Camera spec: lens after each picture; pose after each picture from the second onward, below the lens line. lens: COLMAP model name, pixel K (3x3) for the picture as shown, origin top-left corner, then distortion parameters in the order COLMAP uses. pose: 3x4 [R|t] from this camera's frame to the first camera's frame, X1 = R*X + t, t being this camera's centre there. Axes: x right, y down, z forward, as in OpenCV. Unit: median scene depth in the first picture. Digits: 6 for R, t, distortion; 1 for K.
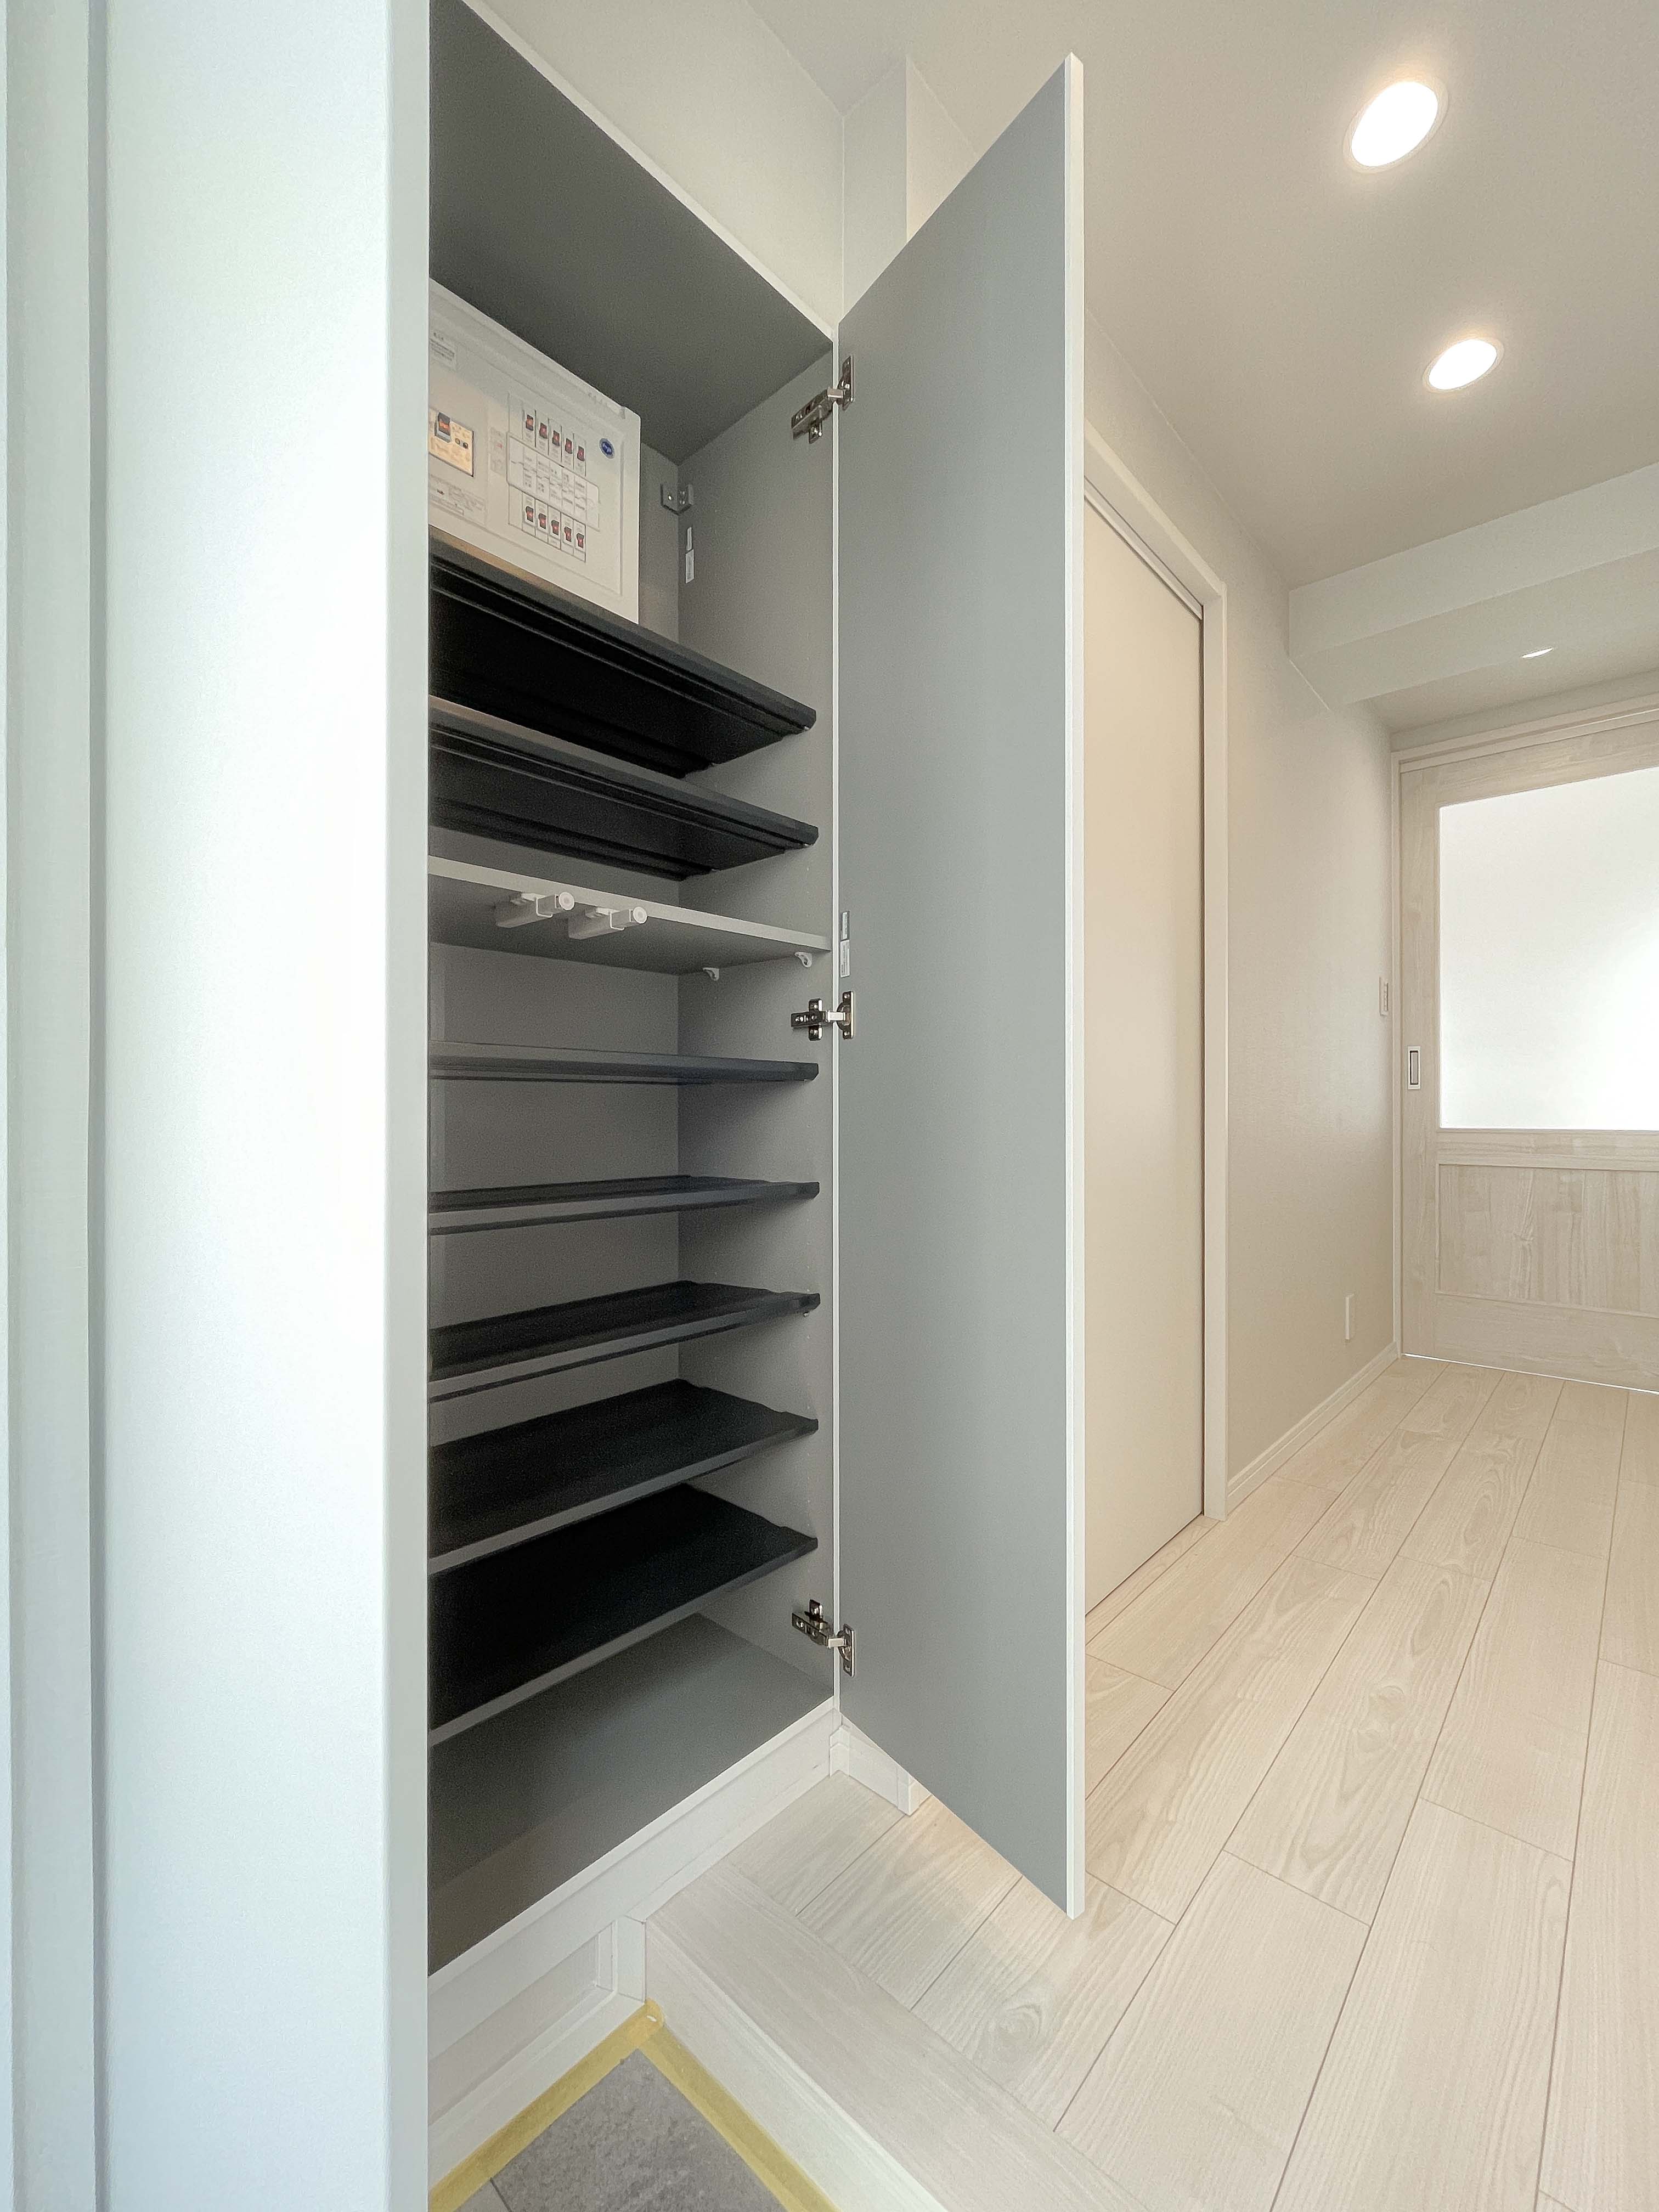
lens RADIAL K [[906.5, 0, 829.5], [0, 906.5, 1106.0], [0, 0, 1]] dist [0.000992, 0.000145]
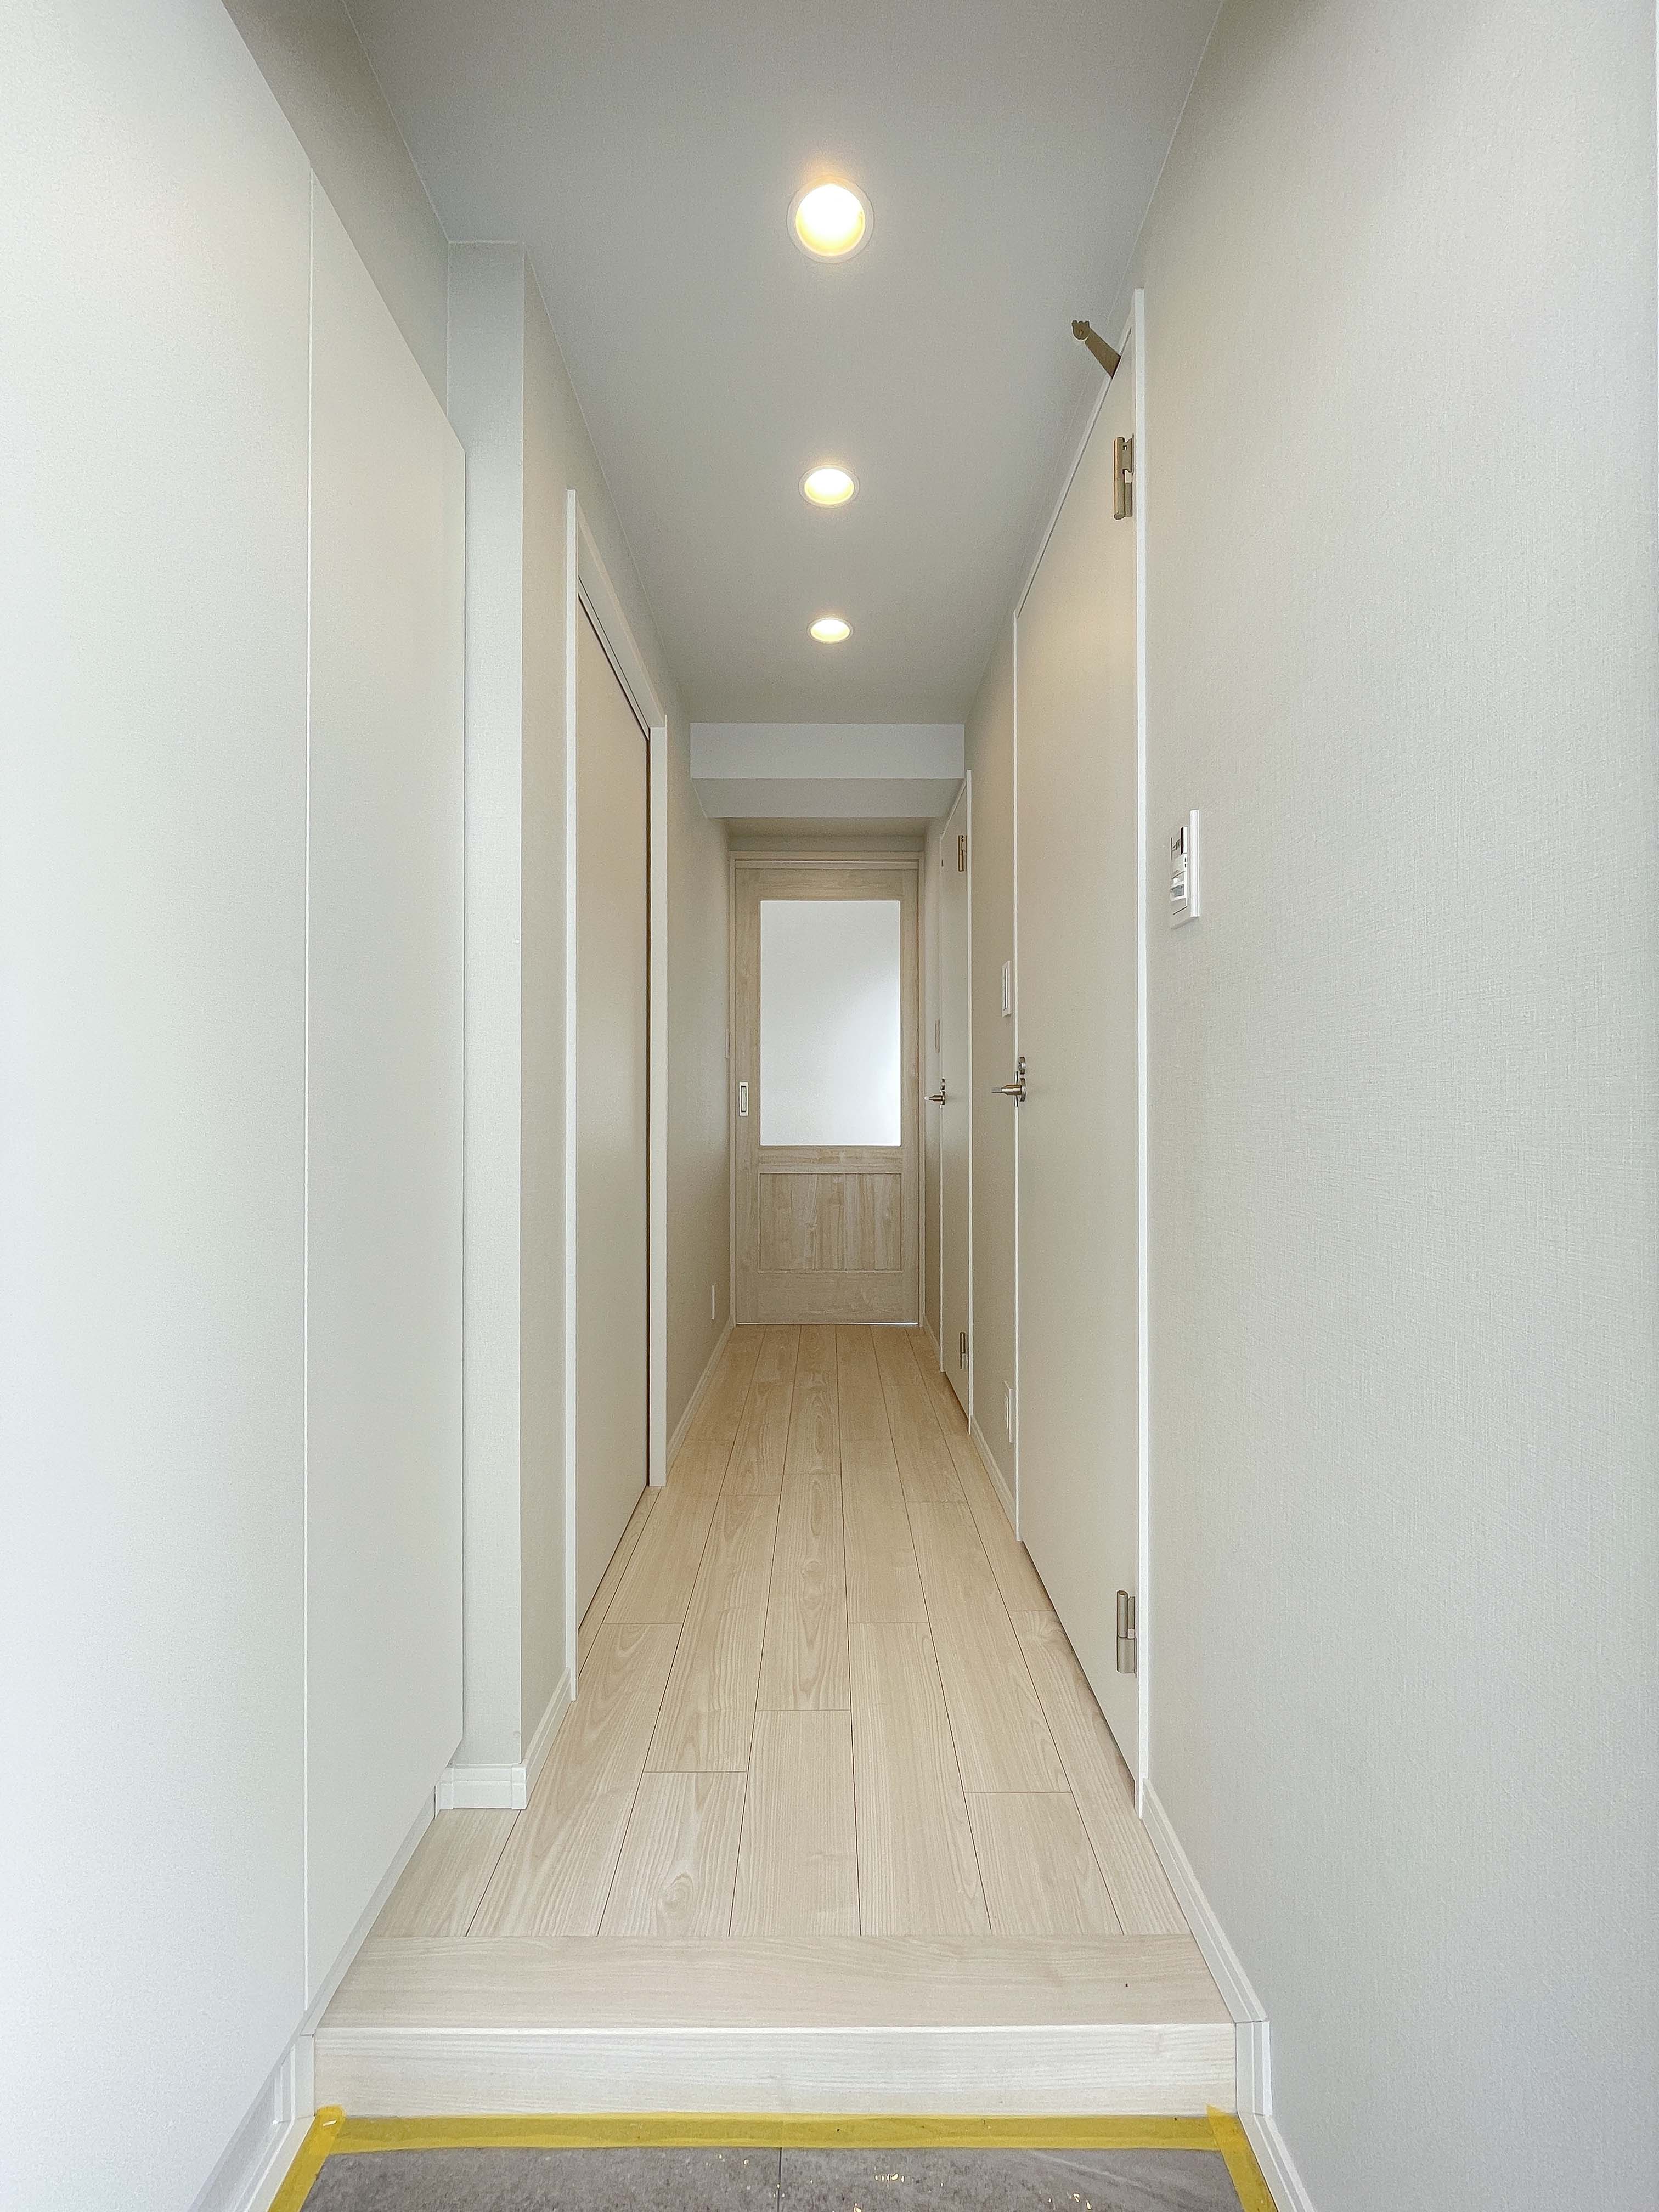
lens RADIAL K [[900.9, 0, 827.4], [0, 900.9, 1103.2], [0, 0, 1]] dist [0.000766, 0.000138]
pose [[0.741722, 0.006611, 0.670675, -0.234500], [-0.002152, 0.999970, -0.007477, -0.051013], [-0.670704, 0.004102, 0.741714, -0.049713]]
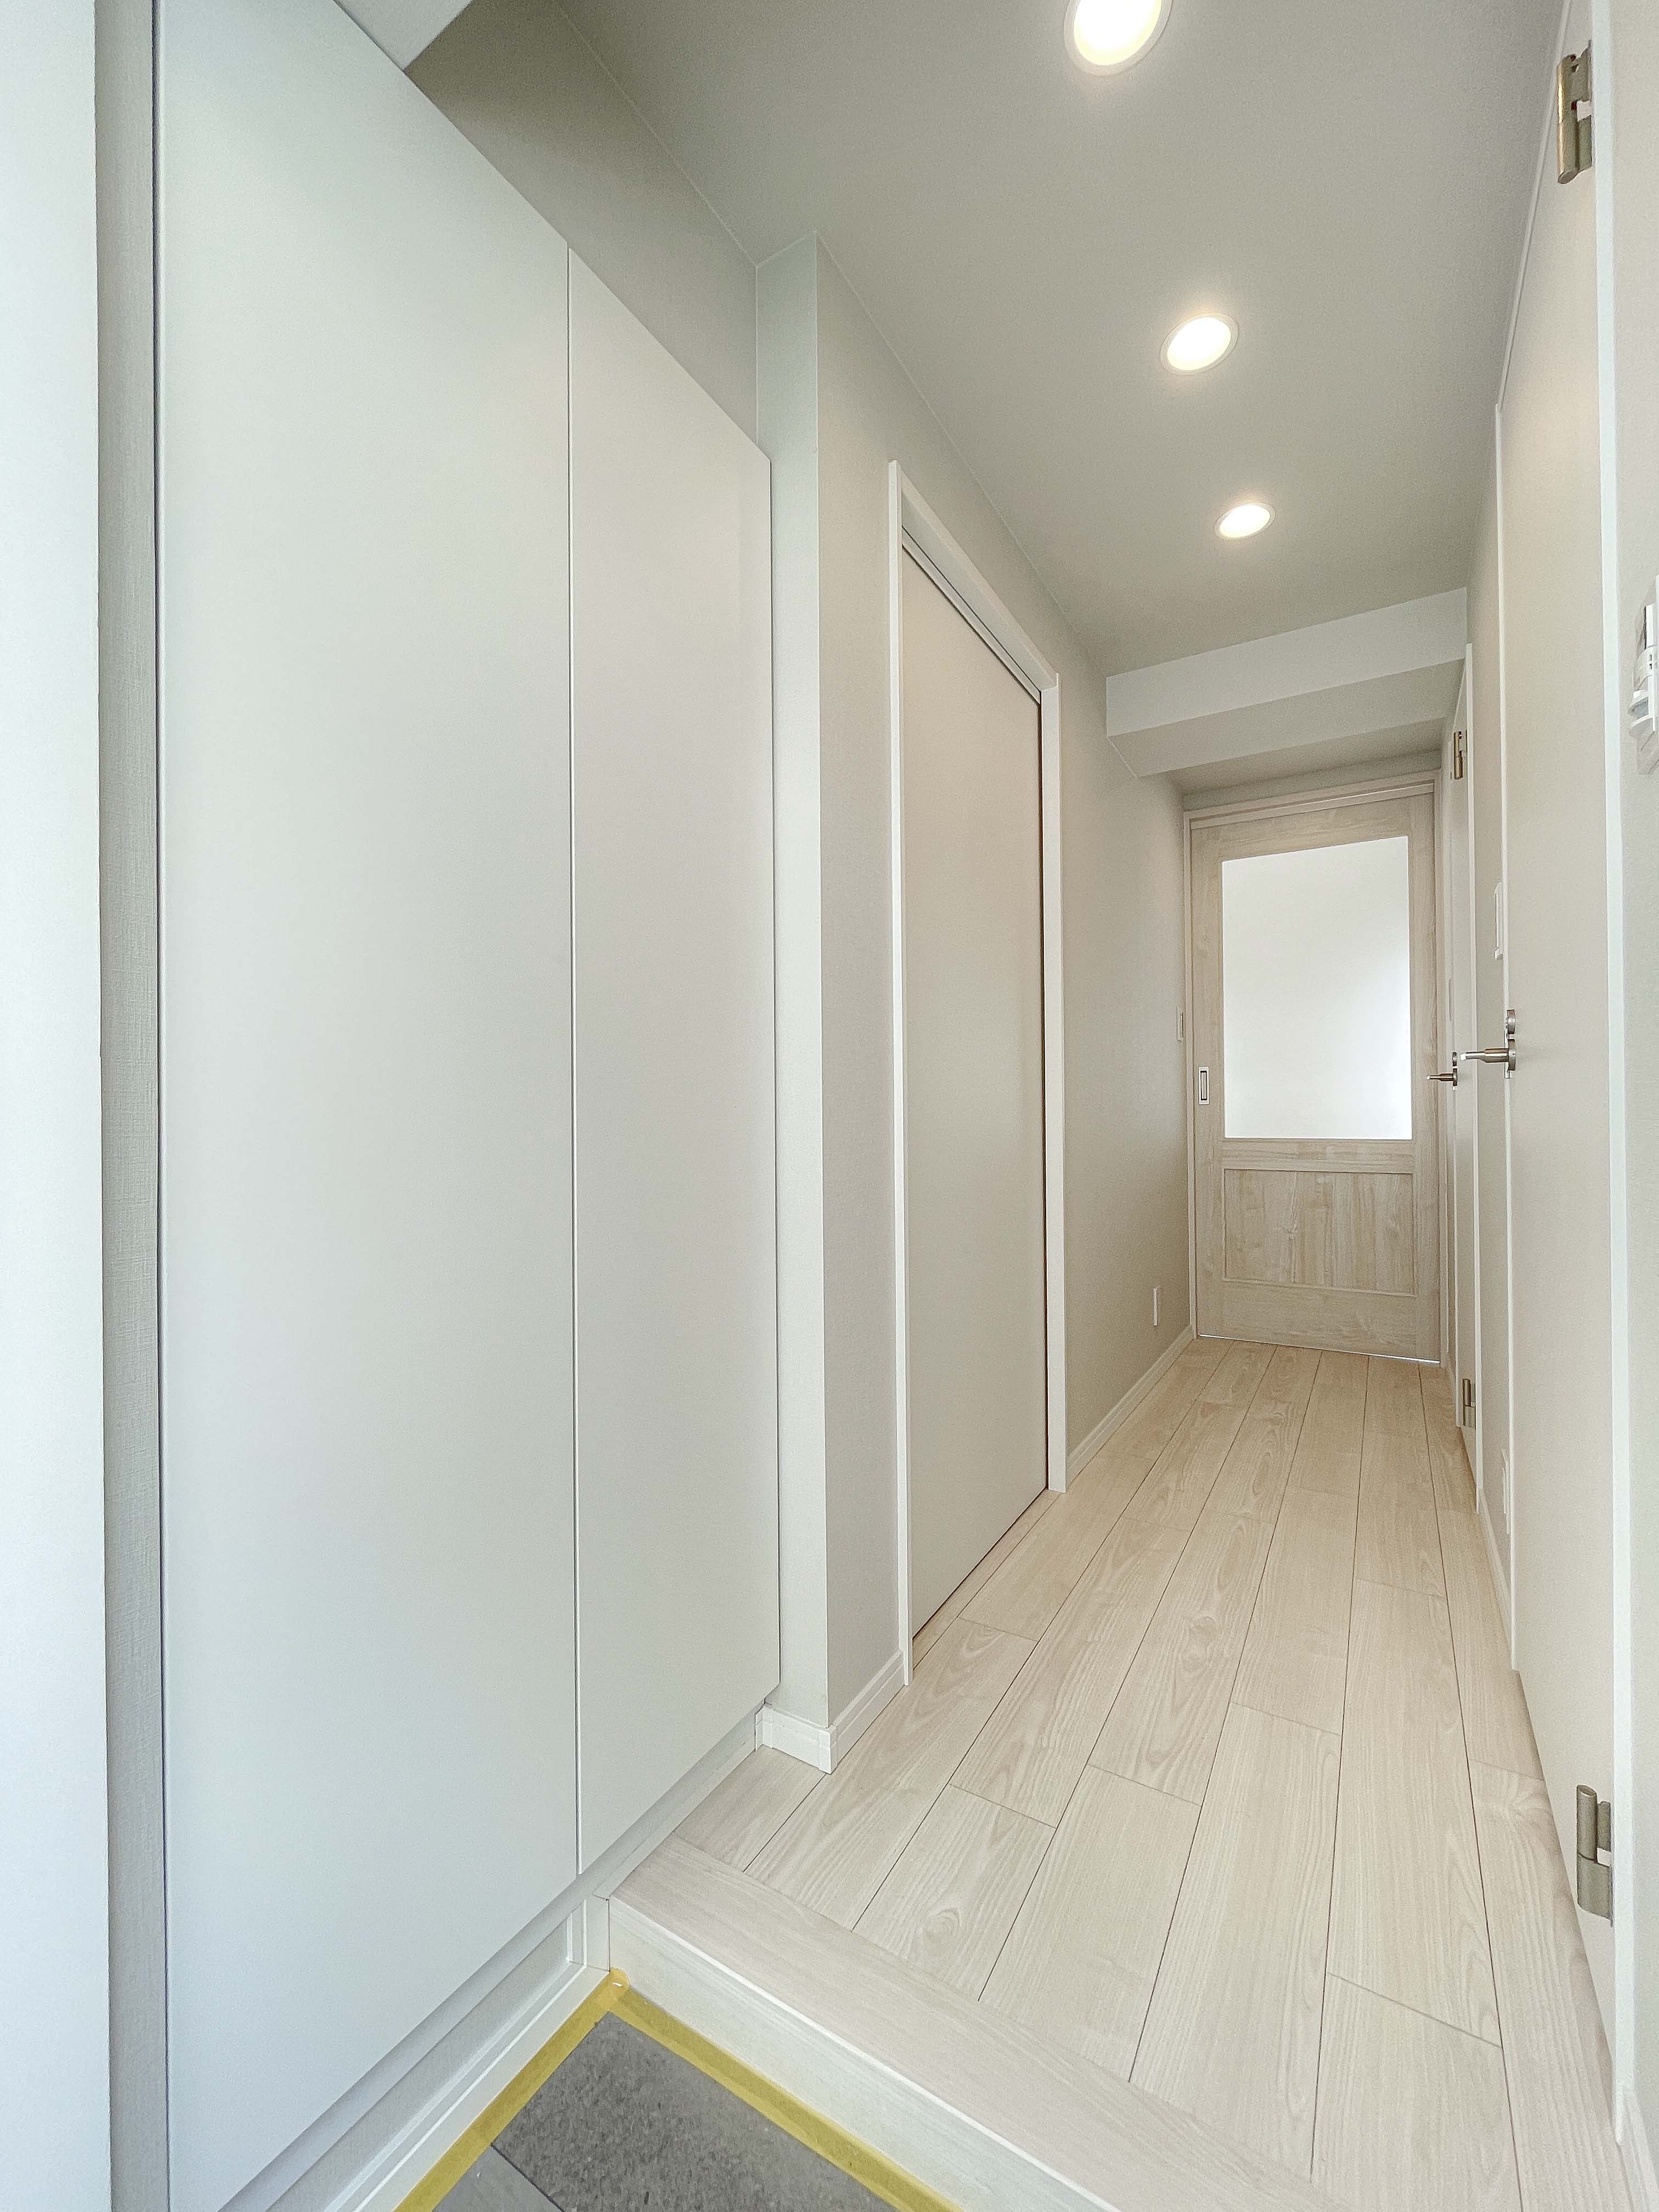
lens RADIAL K [[900.9, 0, 827.4], [0, 900.9, 1103.2], [0, 0, 1]] dist [0.000766, 0.000138]
pose [[0.982625, -0.005047, 0.185533, -0.072061], [0.005984, 0.999972, -0.004491, -0.033122], [-0.185505, 0.005524, 0.982628, -0.069537]]
